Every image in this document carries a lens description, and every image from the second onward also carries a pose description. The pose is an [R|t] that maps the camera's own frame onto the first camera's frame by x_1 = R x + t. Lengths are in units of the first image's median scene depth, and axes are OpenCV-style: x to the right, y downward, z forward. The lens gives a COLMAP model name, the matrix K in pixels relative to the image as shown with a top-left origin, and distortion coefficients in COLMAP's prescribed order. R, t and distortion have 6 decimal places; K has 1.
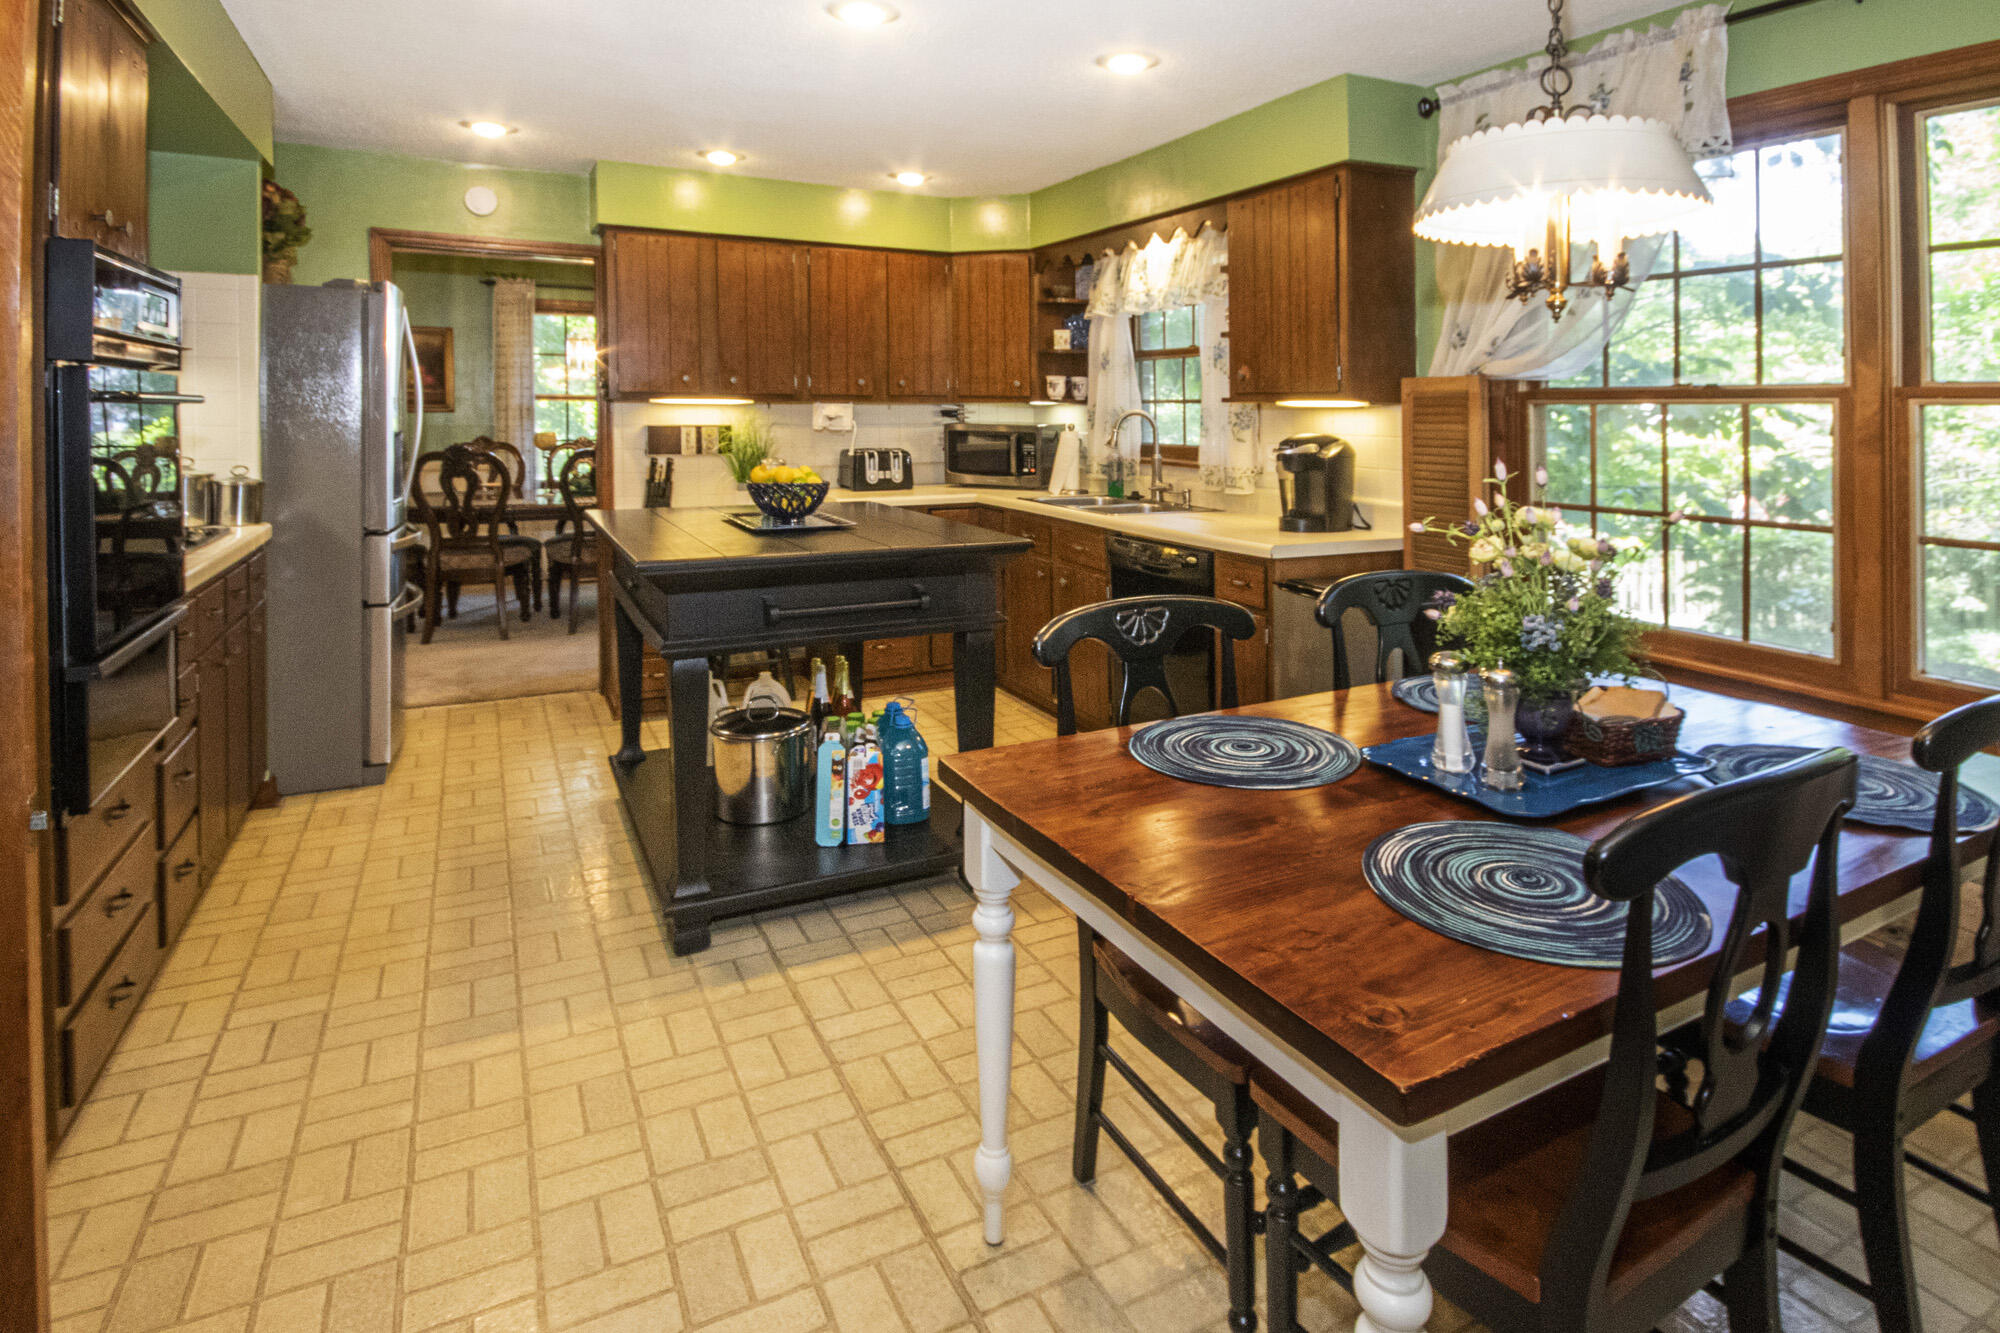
lens RADIAL K [[1115.6, 0, 1000.0], [0, 1115.6, 666.5], [0, 0, 1]] dist [0.001481, -0.000550]
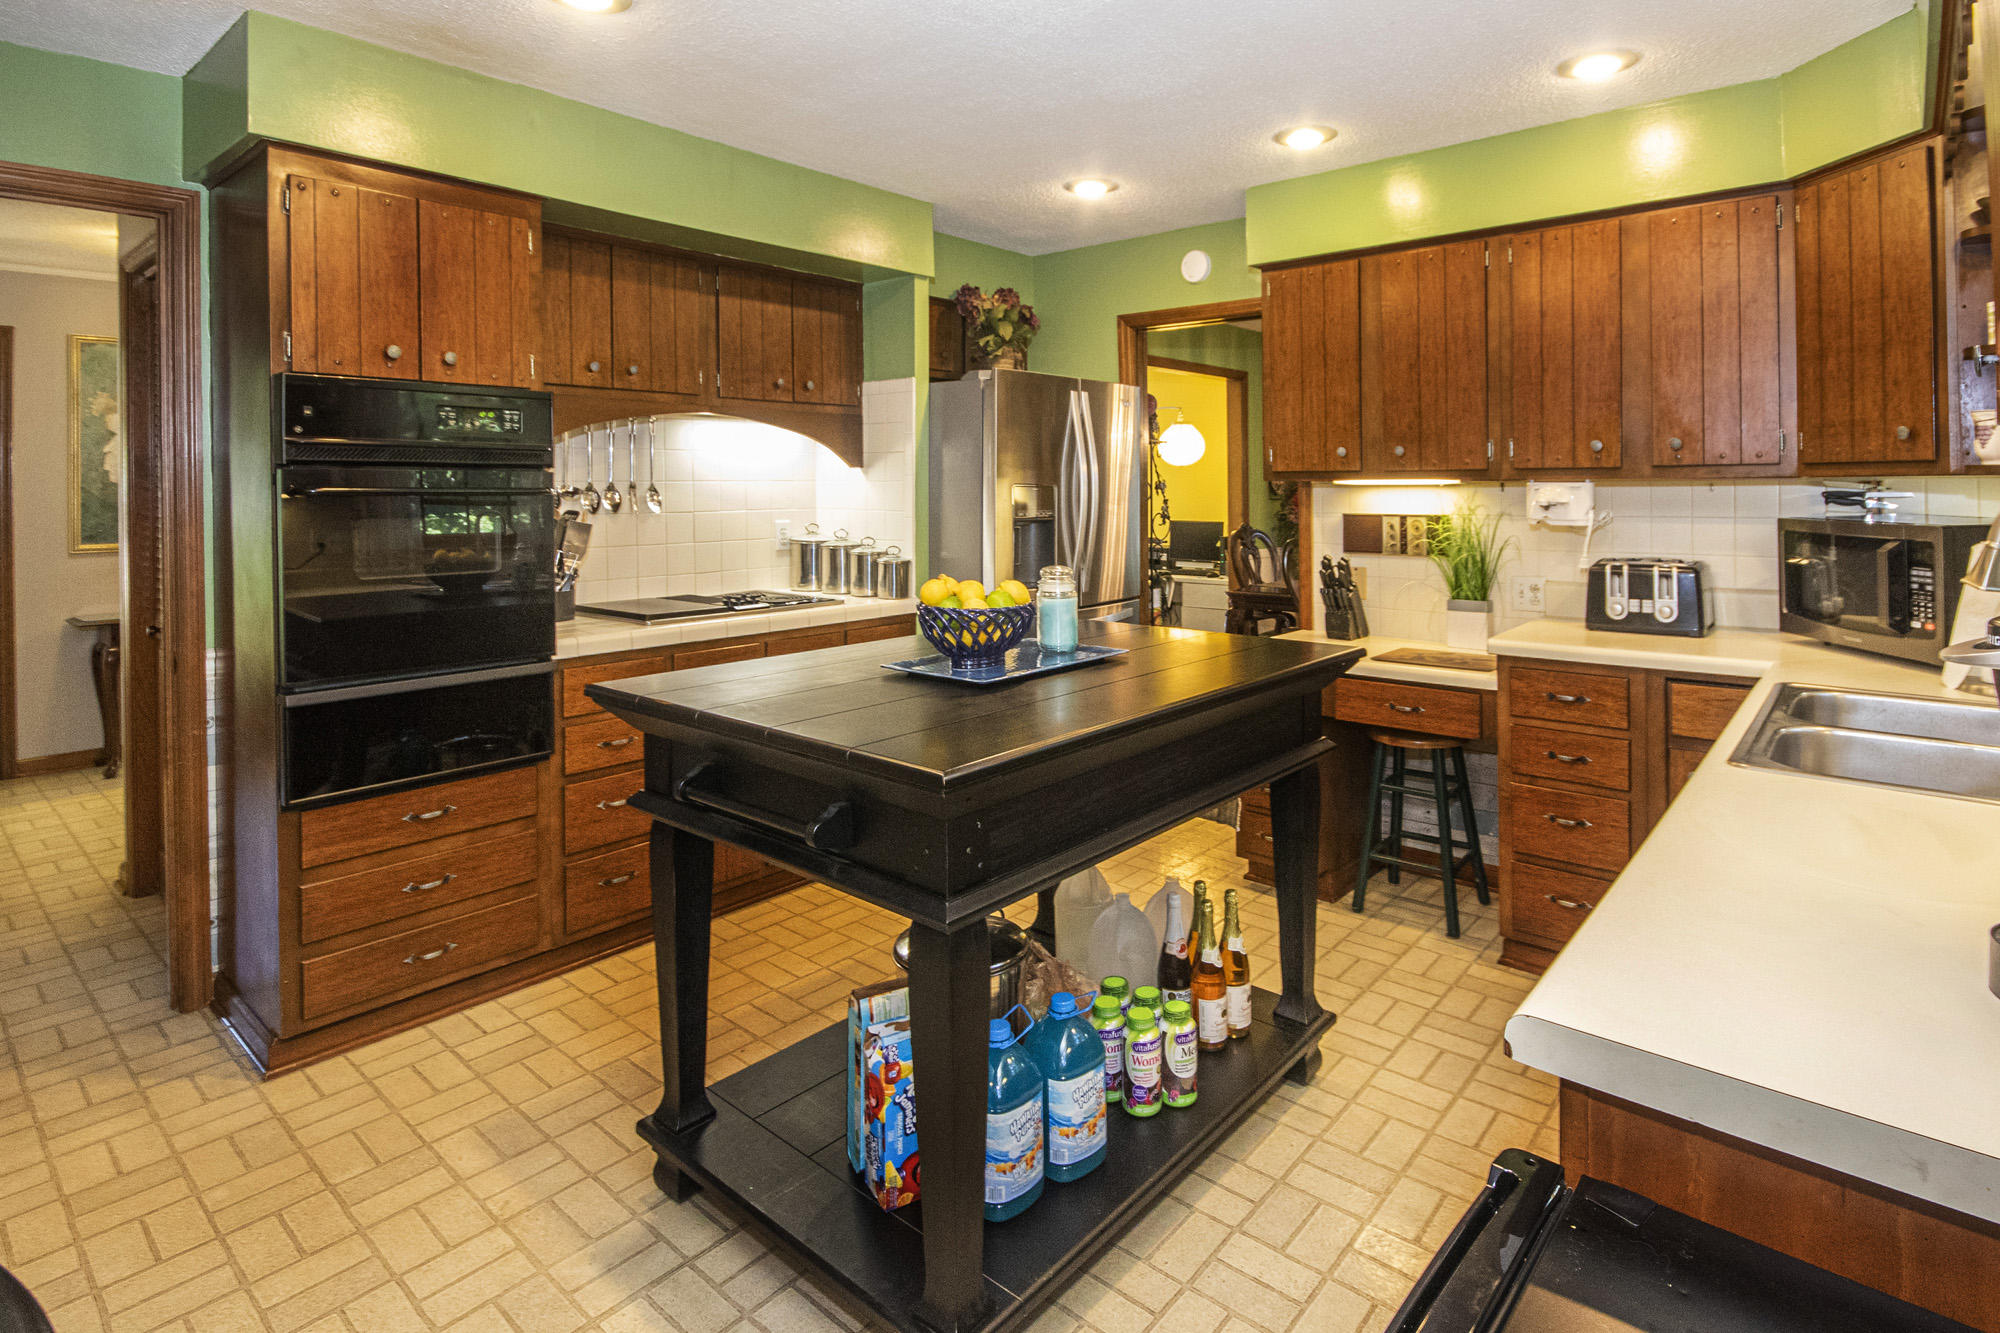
lens RADIAL K [[1023.6, 0, 978.9], [0, 1023.6, 661.6], [0, 0, 1]] dist [0.001328, 0.000131]
pose [[0.406670, 0.142893, -0.902331, 0.235094], [-0.199681, 0.977713, 0.064836, -0.113436], [0.891486, 0.153812, 0.426139, 0.495901]]
